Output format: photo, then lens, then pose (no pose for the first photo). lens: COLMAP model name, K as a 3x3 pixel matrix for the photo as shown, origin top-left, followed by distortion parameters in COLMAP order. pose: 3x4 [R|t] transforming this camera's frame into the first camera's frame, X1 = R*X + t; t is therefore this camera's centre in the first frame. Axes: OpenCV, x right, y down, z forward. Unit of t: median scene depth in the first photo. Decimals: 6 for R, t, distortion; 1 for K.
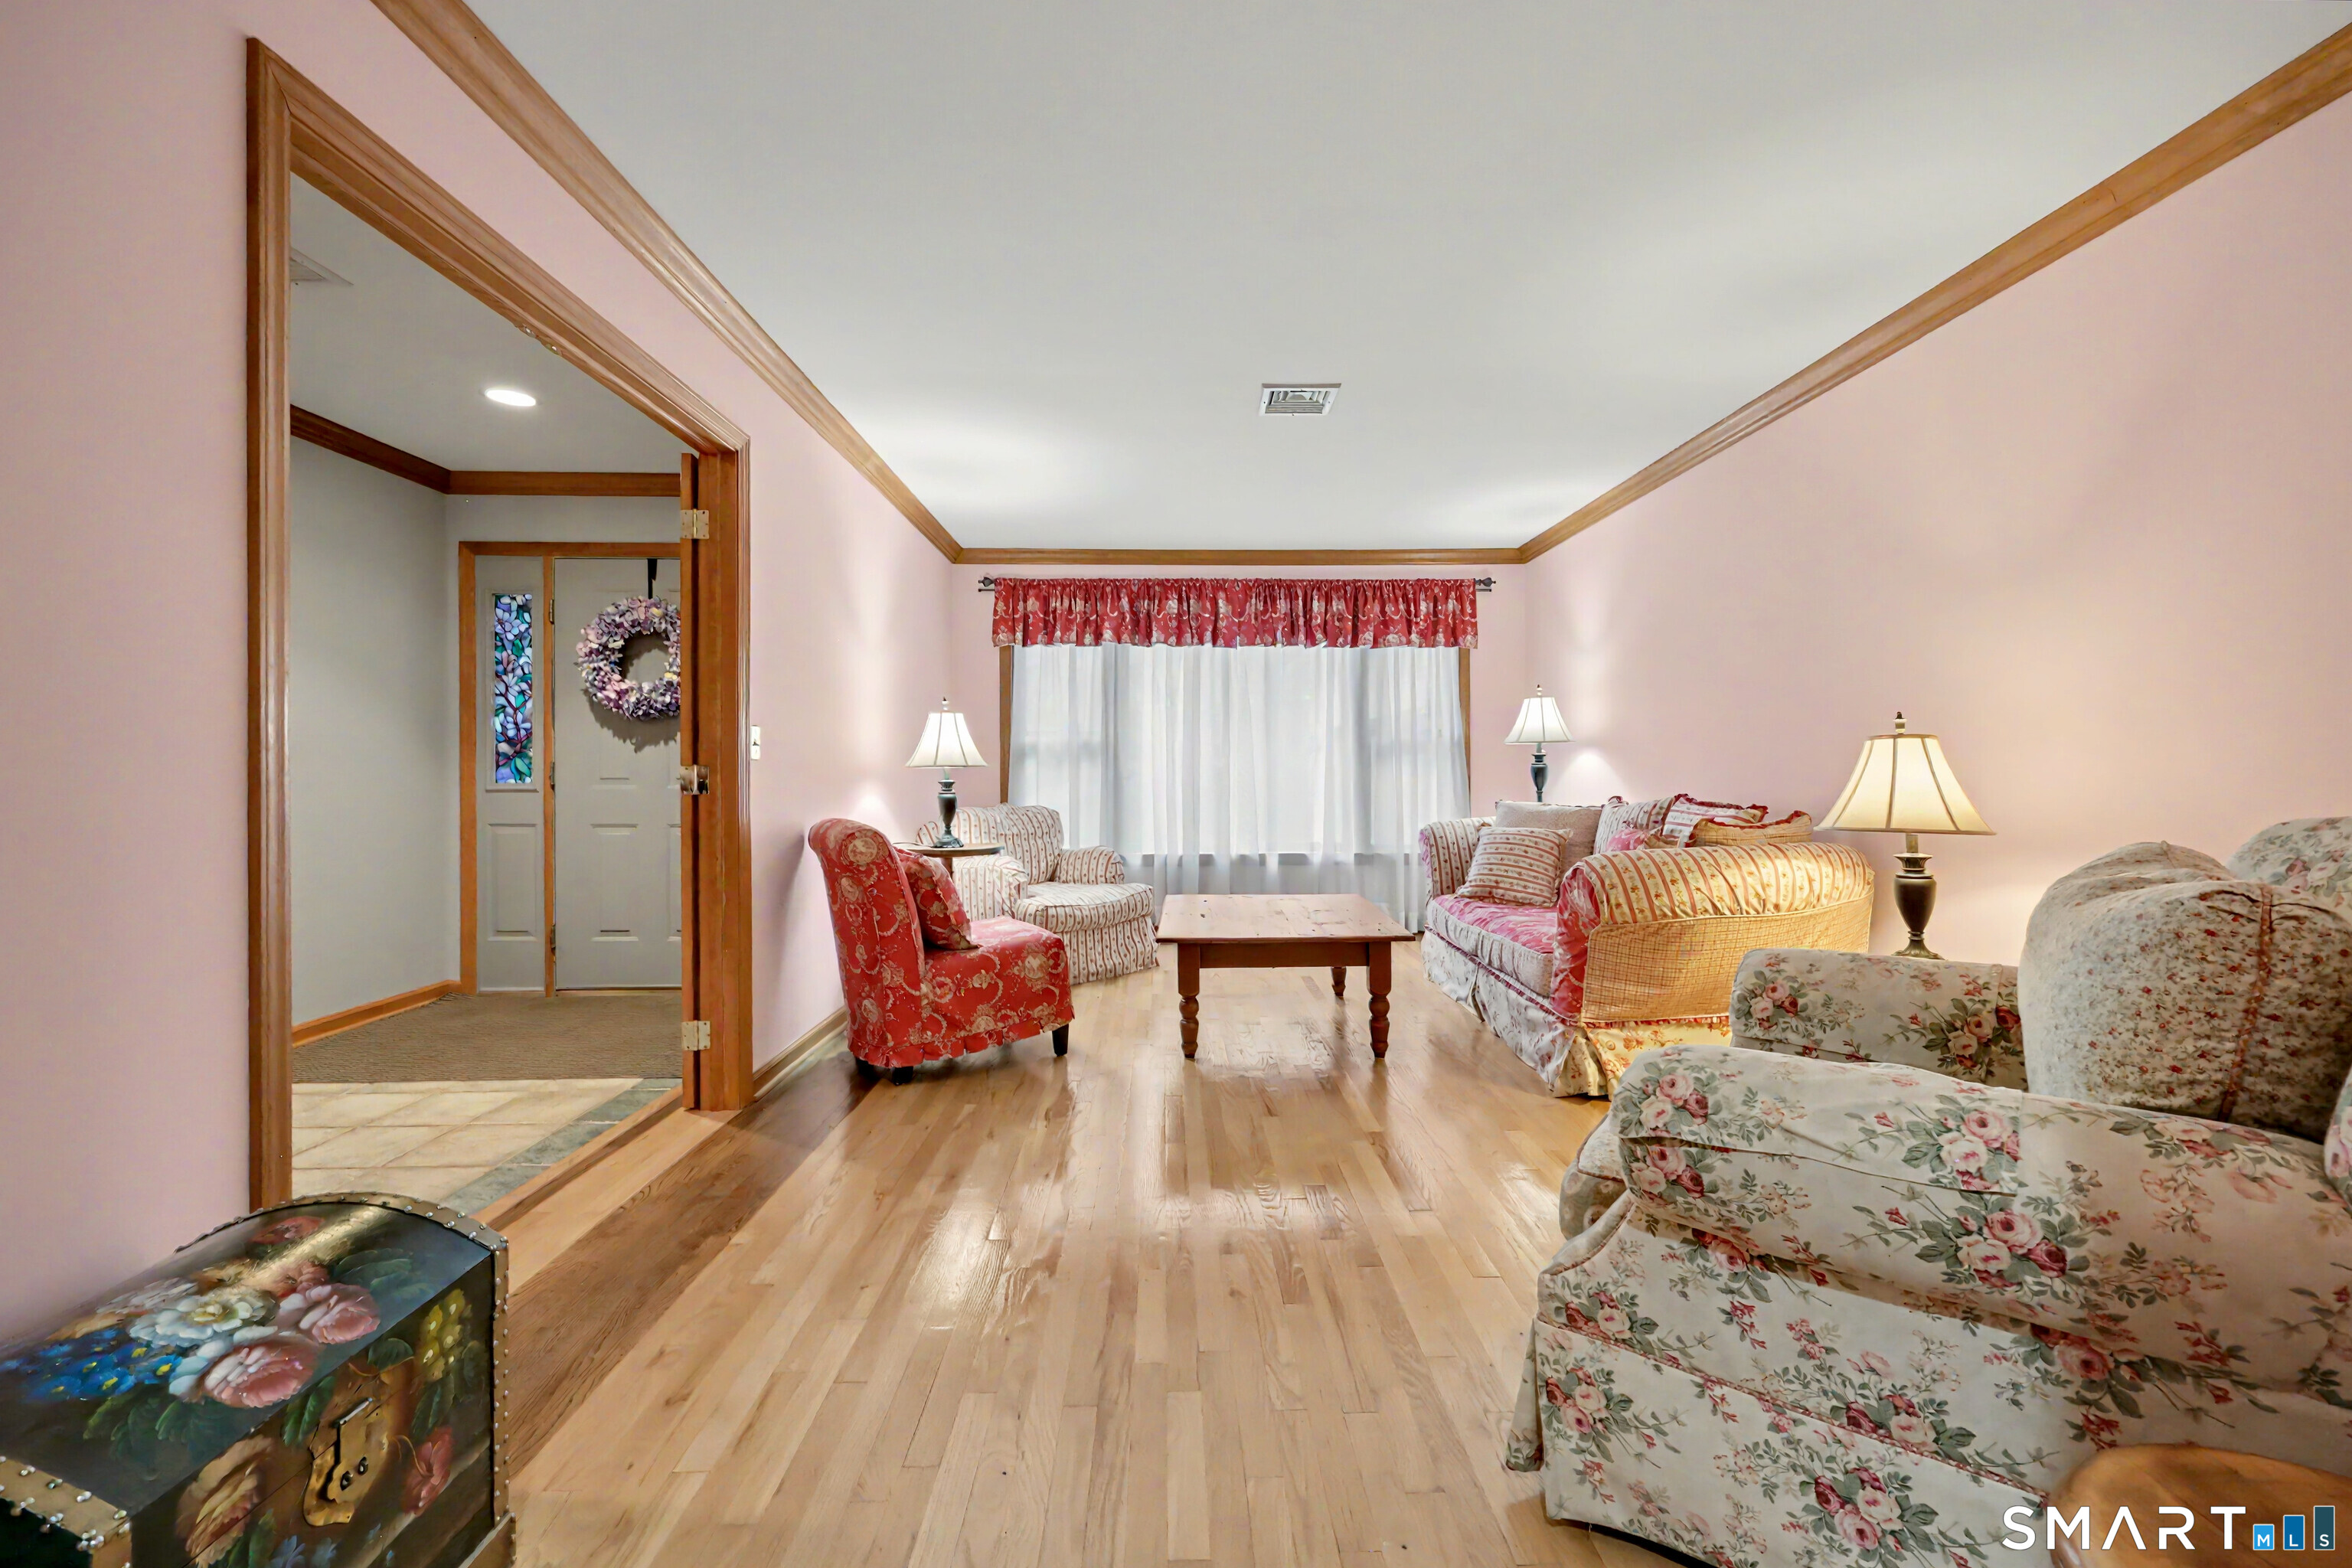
lens RADIAL K [[946.9, 0, 1184.4], [0, 946.9, 767.2], [0, 0, 1]] dist [-0.010892, 0.000385]
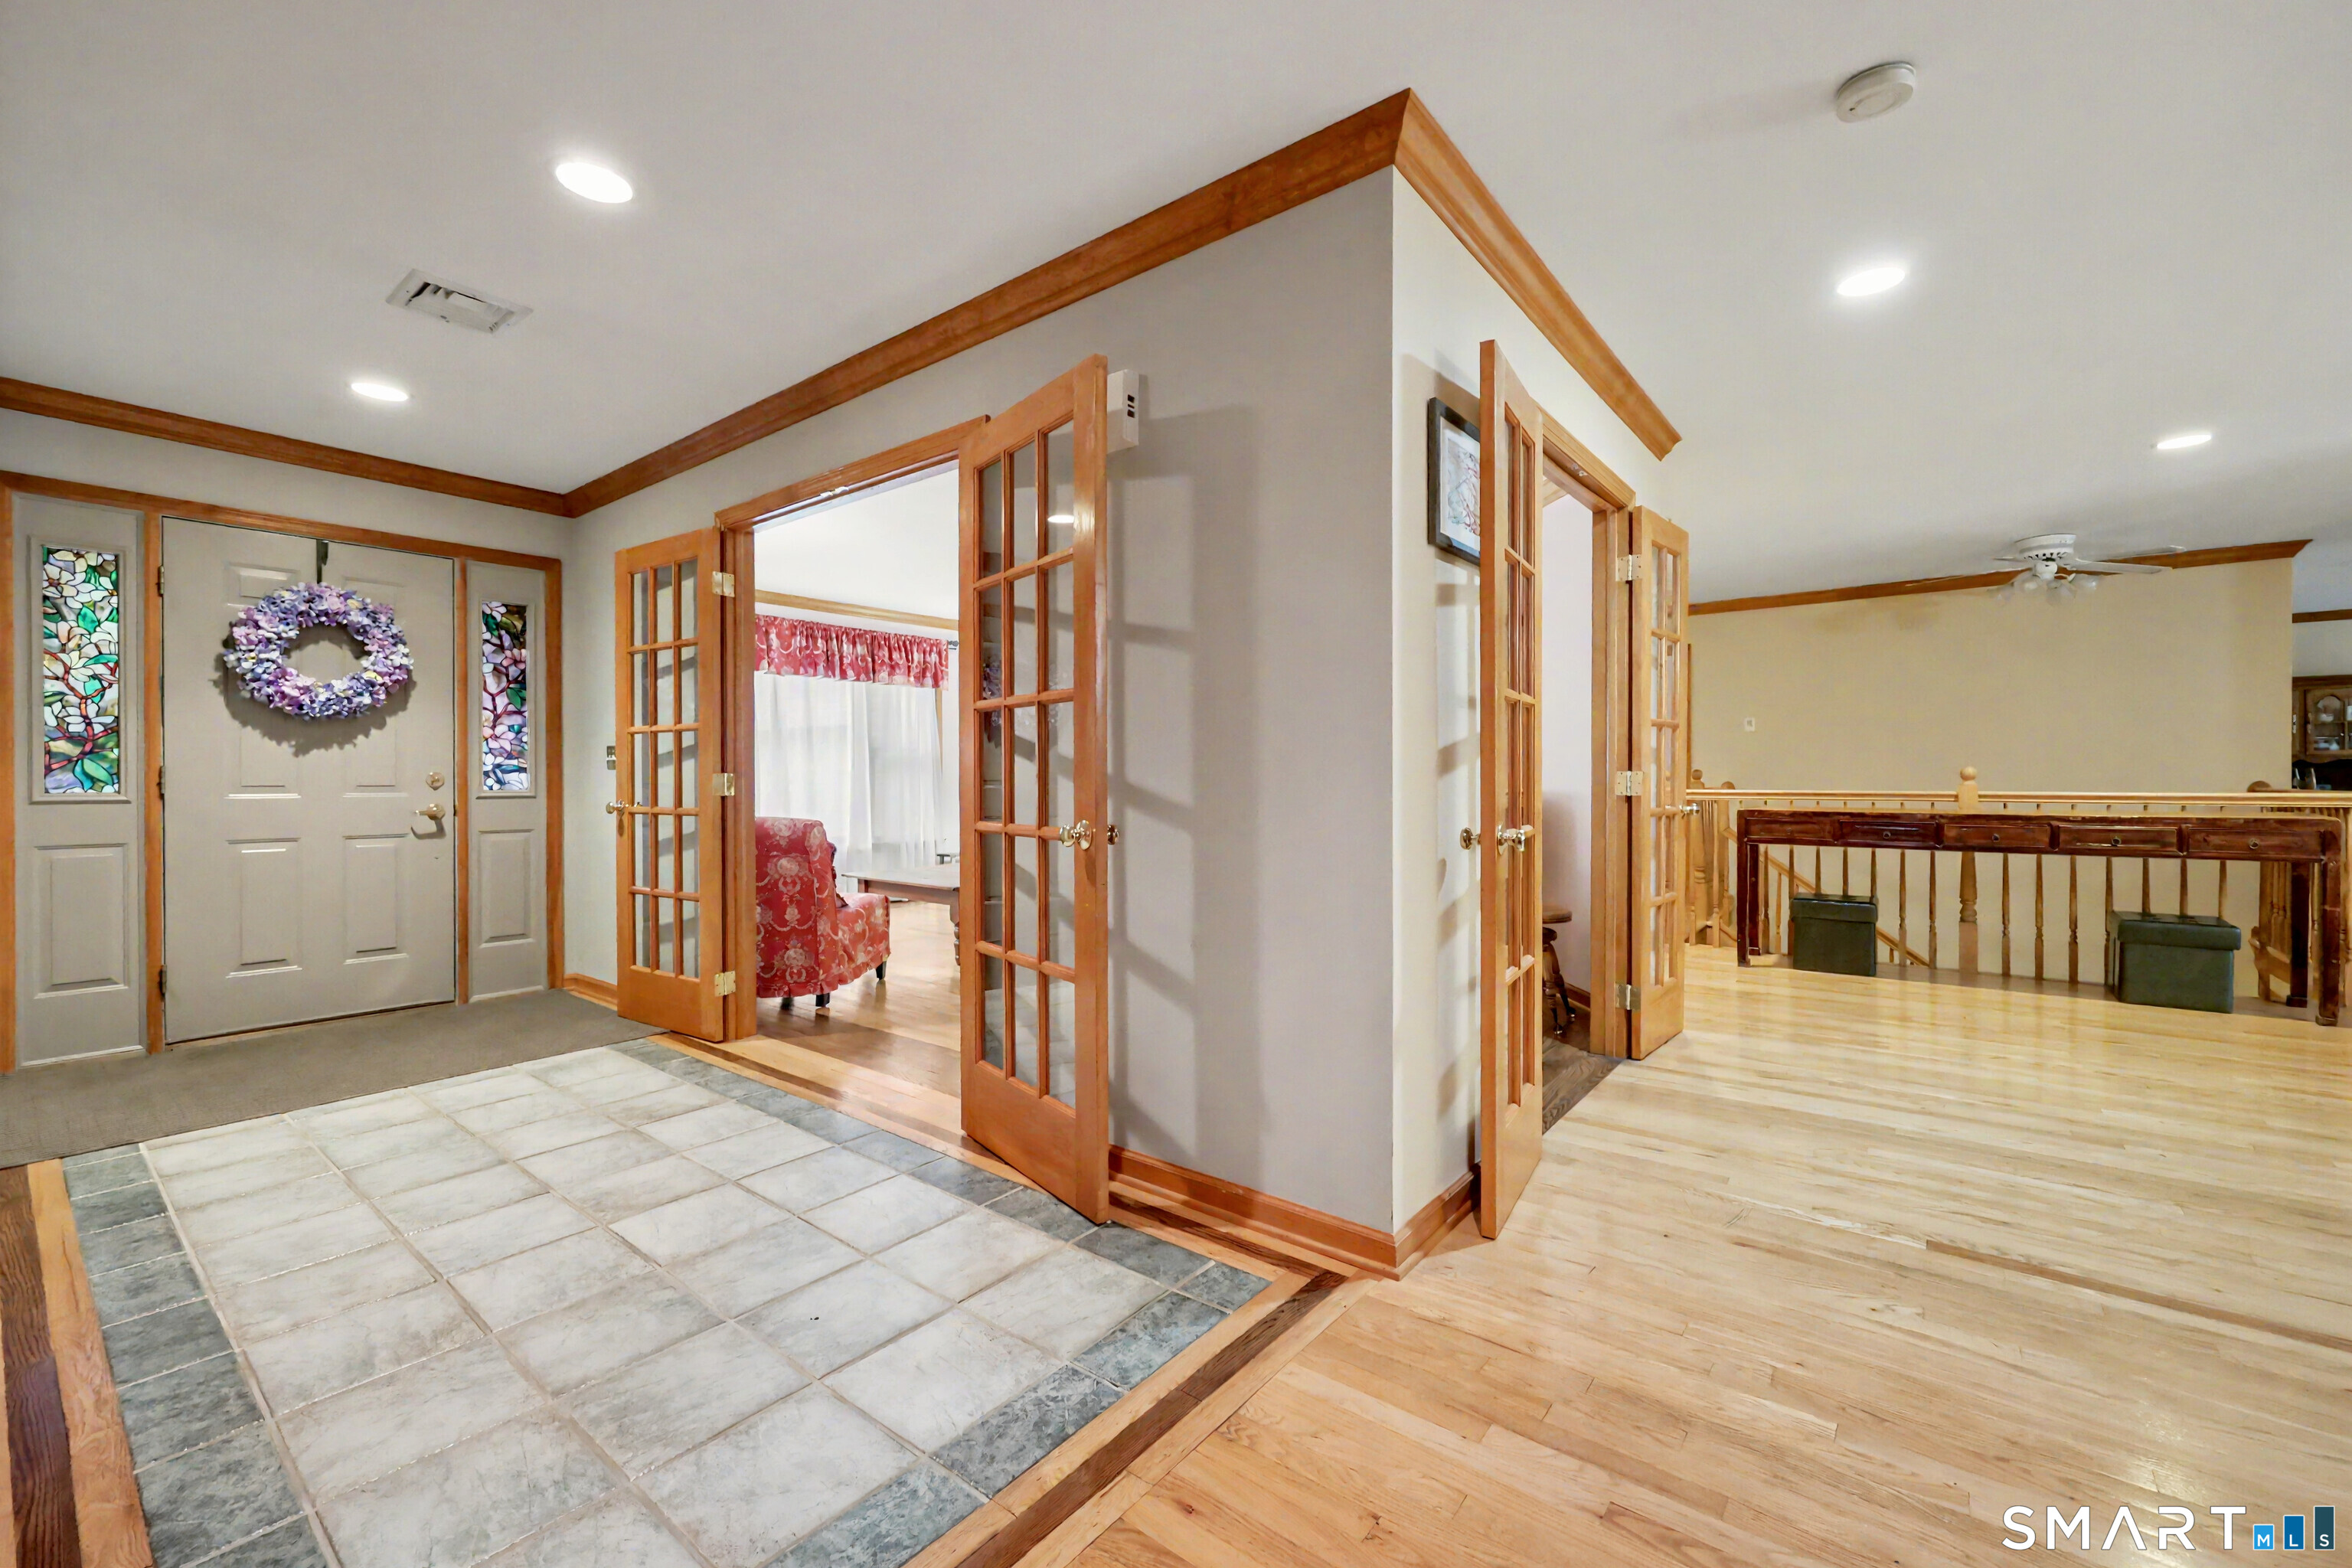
lens RADIAL K [[946.9, 0, 1168.1], [0, 946.9, 784.0], [0, 0, 1]] dist [-0.010892, 0.000385]
pose [[0.646295, -0.002265, 0.763084, -0.720096], [-0.004865, 0.999963, 0.007088, 0.000022], [-0.763072, -0.008293, 0.646261, -0.189700]]
